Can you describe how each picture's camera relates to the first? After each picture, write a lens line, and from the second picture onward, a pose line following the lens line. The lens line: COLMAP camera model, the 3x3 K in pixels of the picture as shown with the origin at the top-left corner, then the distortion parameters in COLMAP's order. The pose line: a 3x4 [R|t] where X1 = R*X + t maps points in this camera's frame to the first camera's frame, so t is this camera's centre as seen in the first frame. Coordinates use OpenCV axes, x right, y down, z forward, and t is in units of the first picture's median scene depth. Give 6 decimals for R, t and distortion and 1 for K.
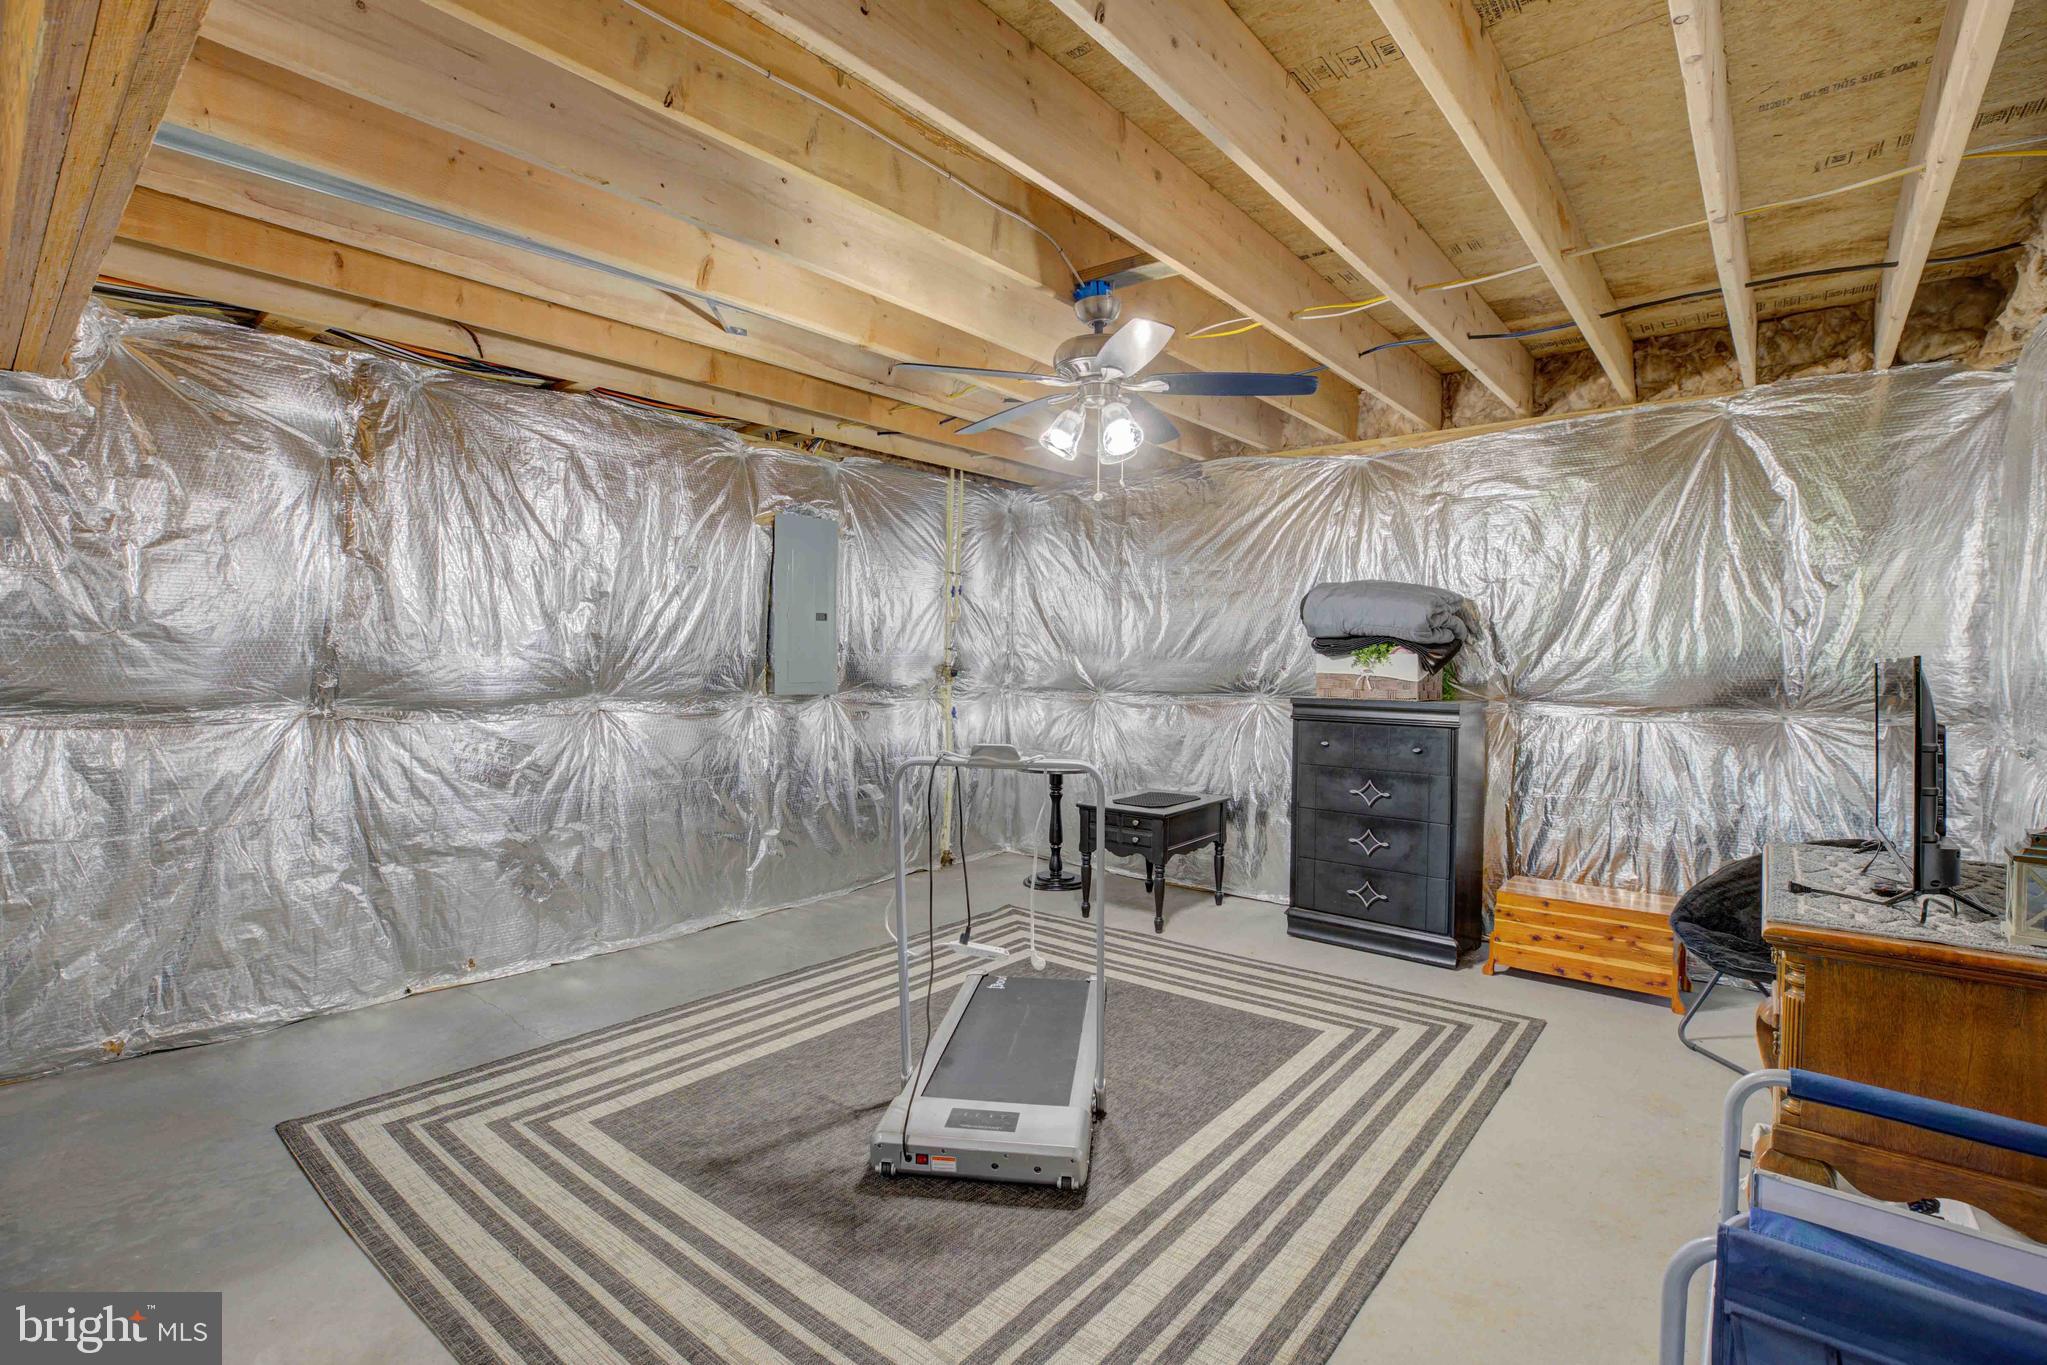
lens RADIAL K [[947.4, 0, 1013.9], [0, 947.4, 653.9], [0, 0, 1]] dist [-0.009901, 0.000511]
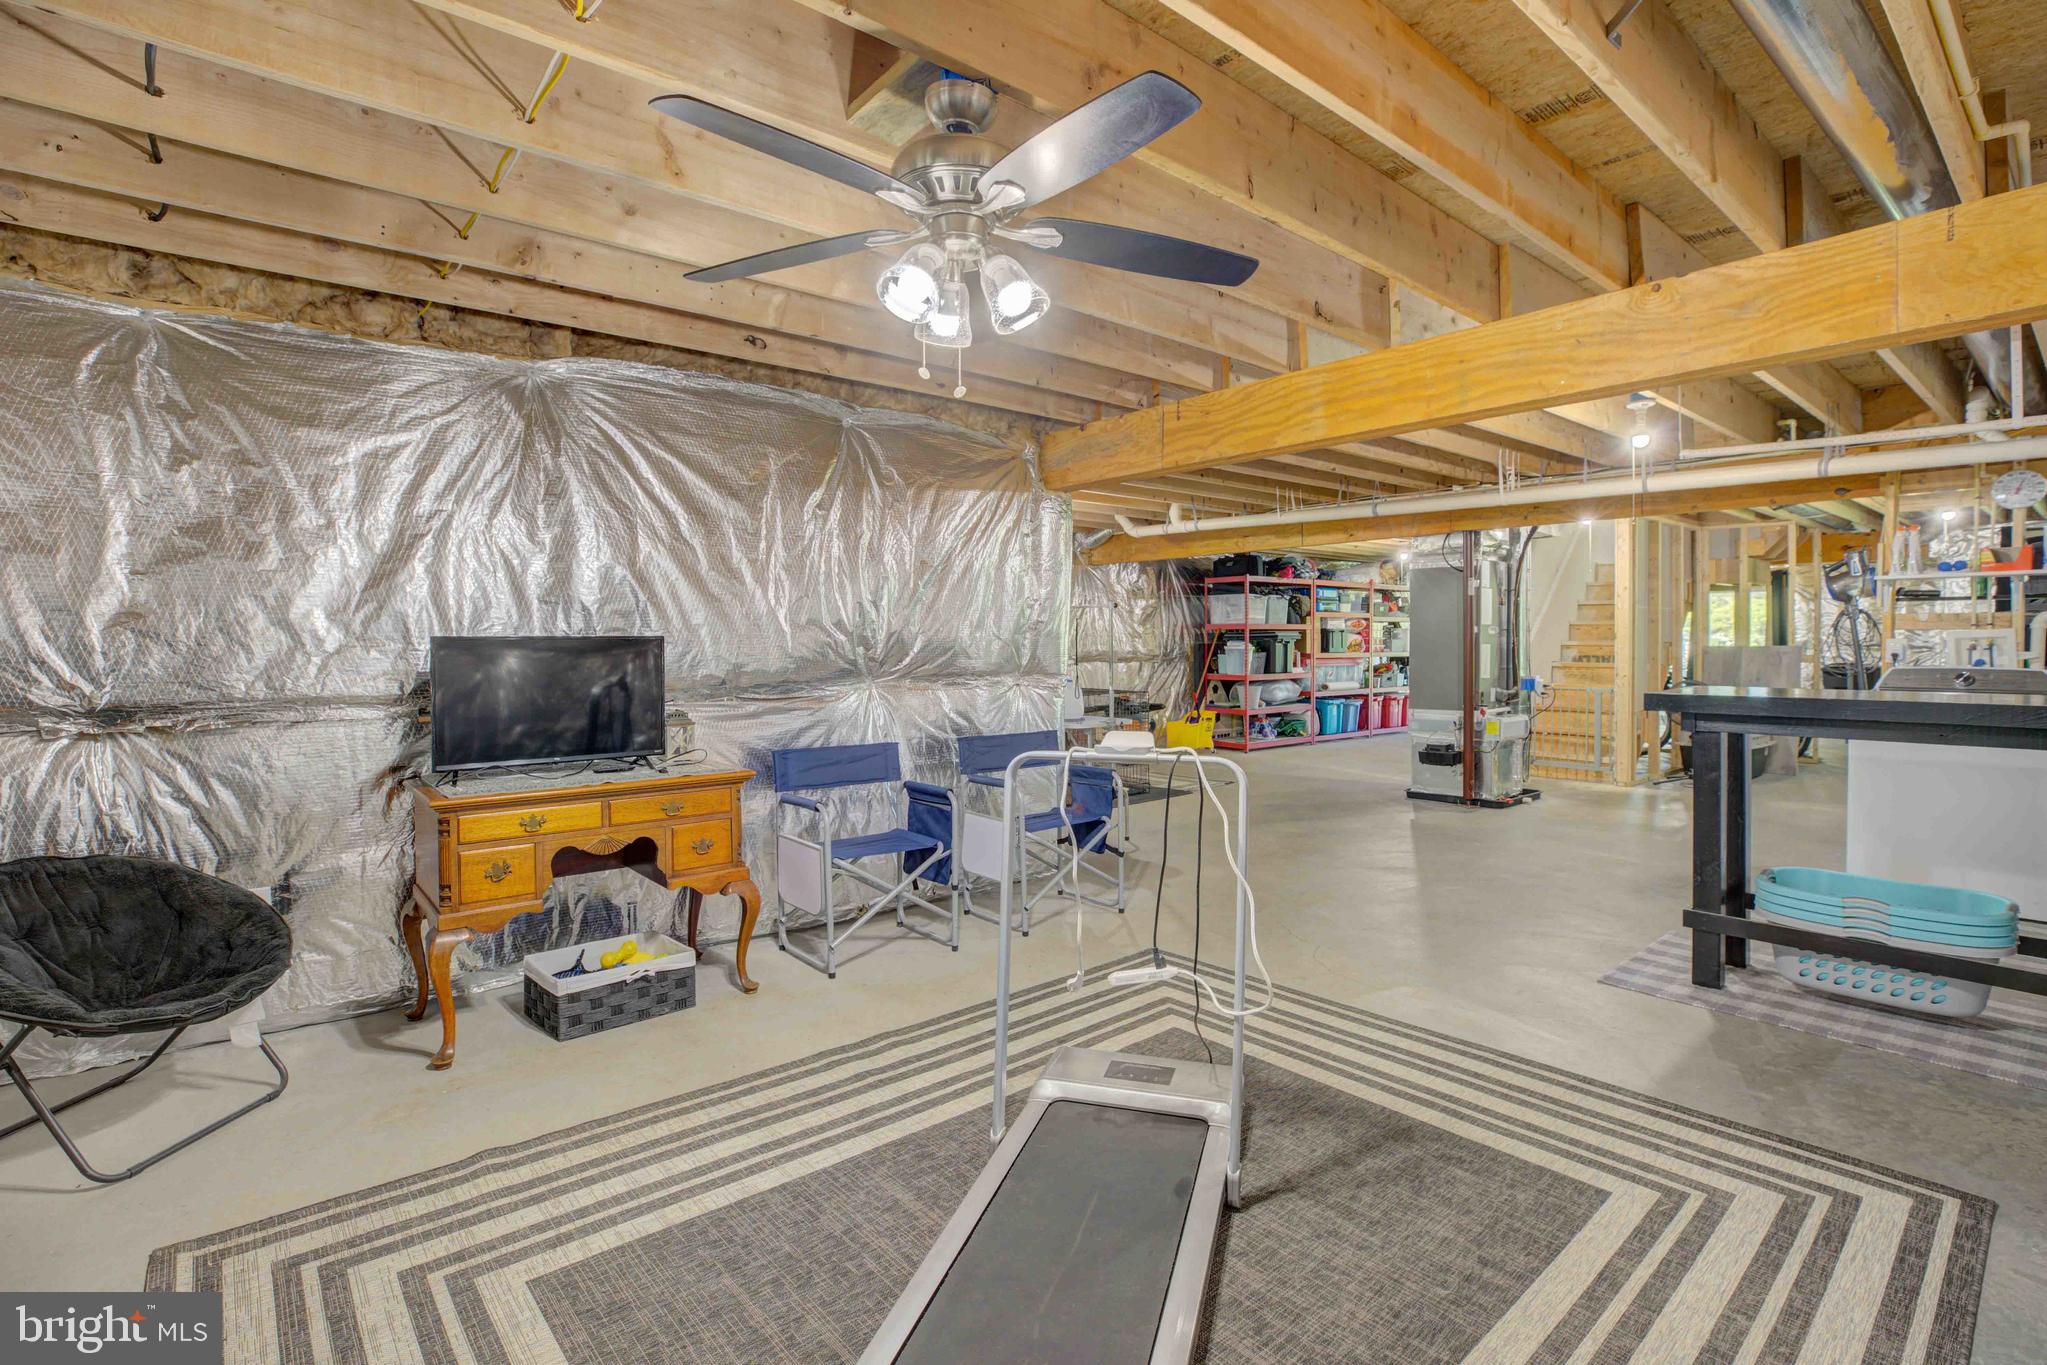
lens RADIAL K [[947.4, 0, 1013.9], [0, 947.4, 653.9], [0, 0, 1]] dist [-0.009901, 0.000511]
pose [[-0.980791, -0.005478, 0.194985, -0.078846], [-0.002859, 0.999902, 0.013715, 0.008583], [-0.195041, 0.012894, -0.980710, 1.627100]]
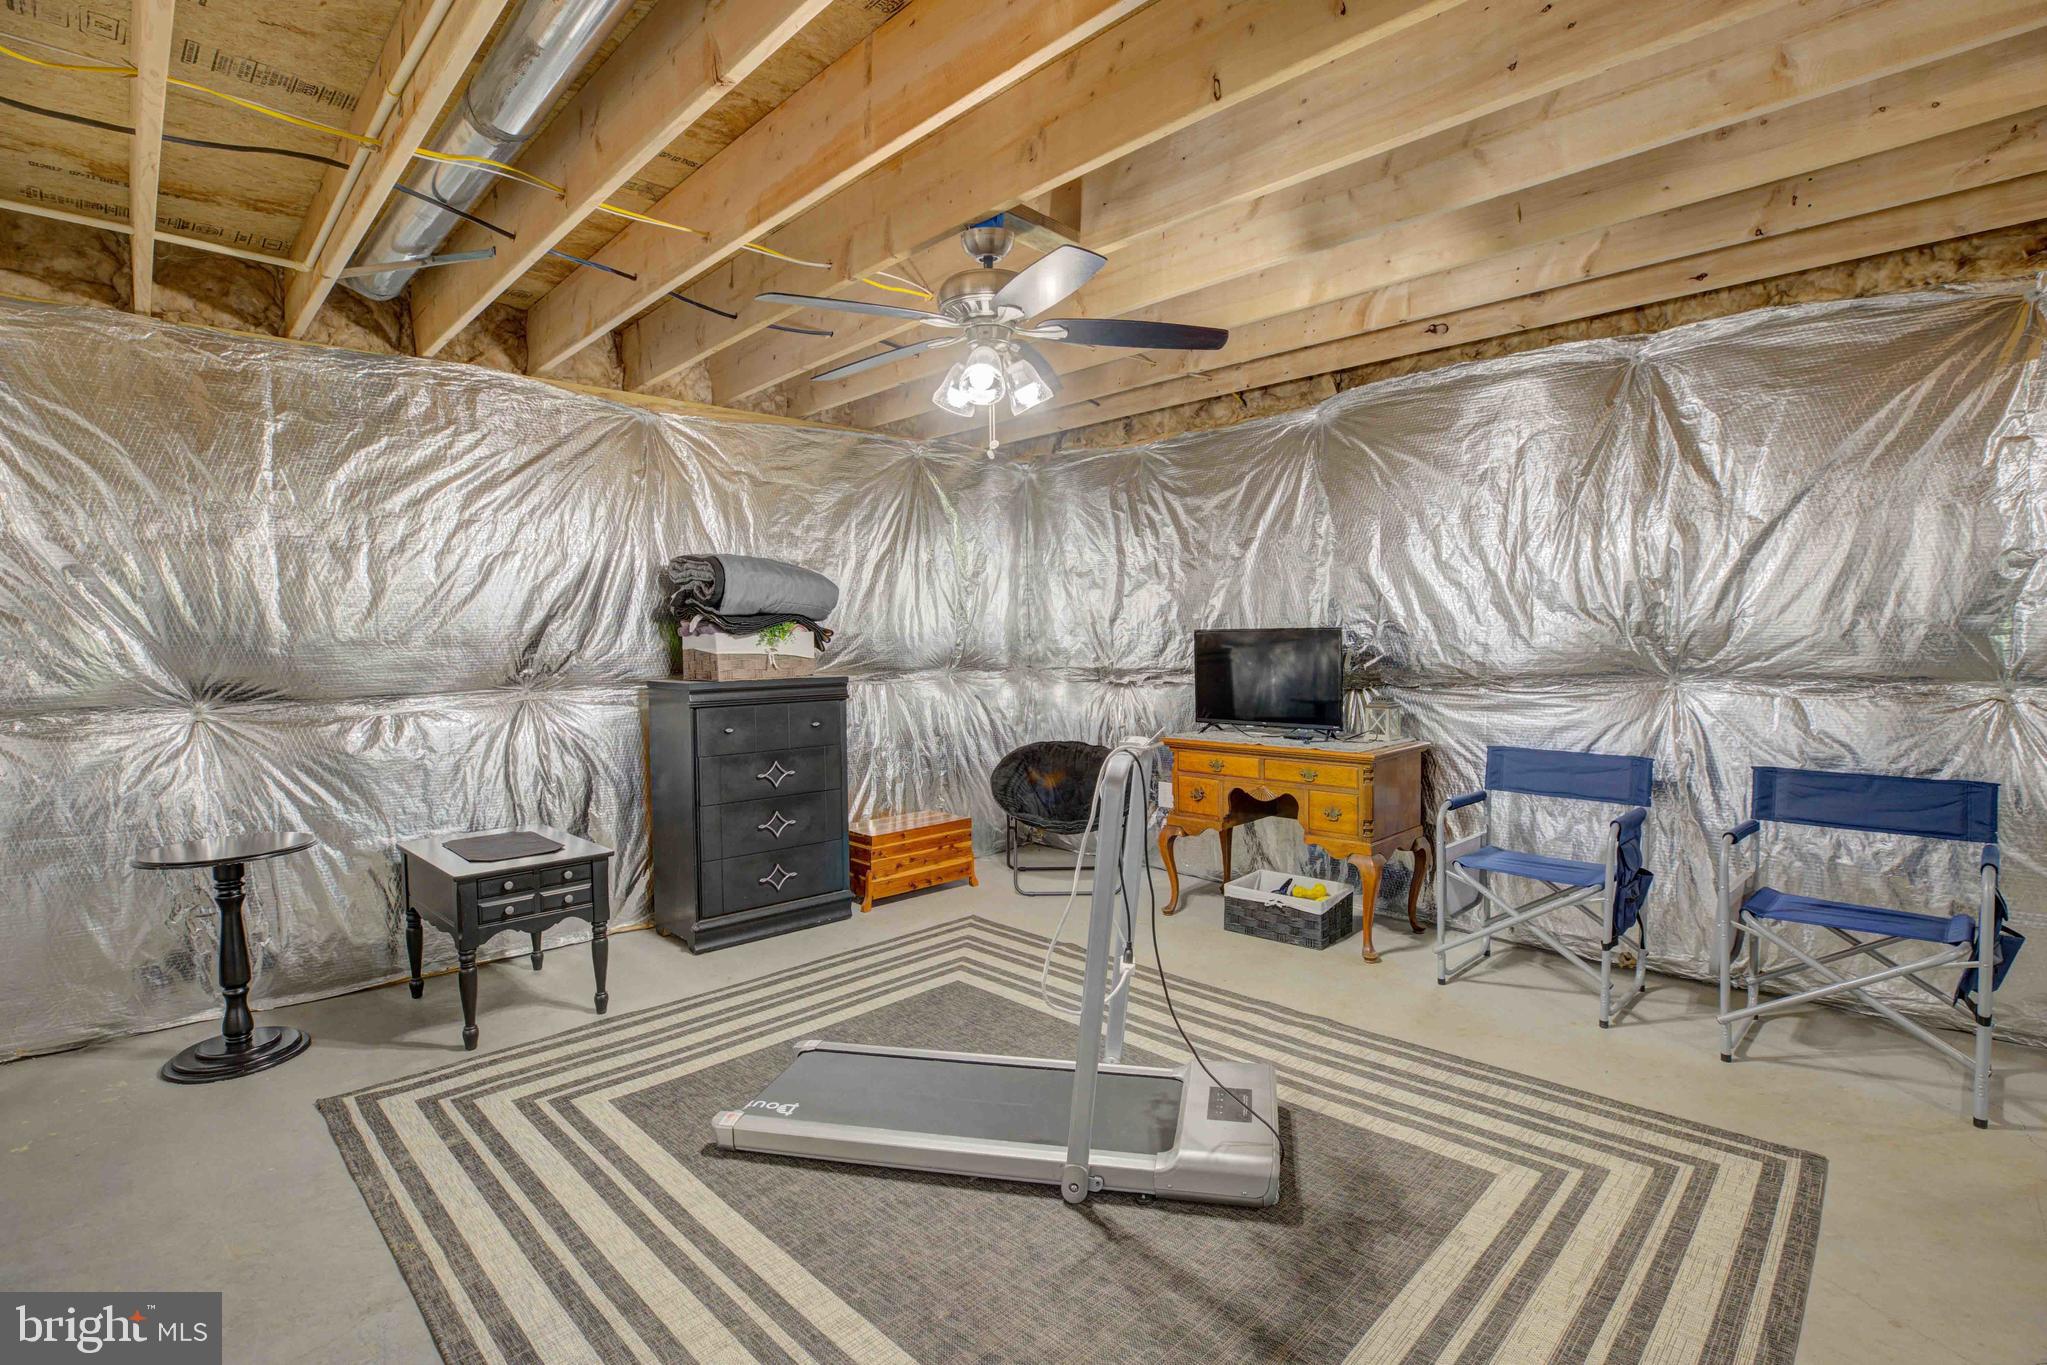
lens RADIAL K [[956.8, 0, 1043.8], [0, 956.8, 673.7], [0, 0, 1]] dist [-0.046852, 0.000371]
pose [[0.084712, -0.043611, 0.995451, -0.787262], [0.012784, 0.999007, 0.042678, 0.006539], [-0.996323, 0.009111, 0.085186, 0.876014]]
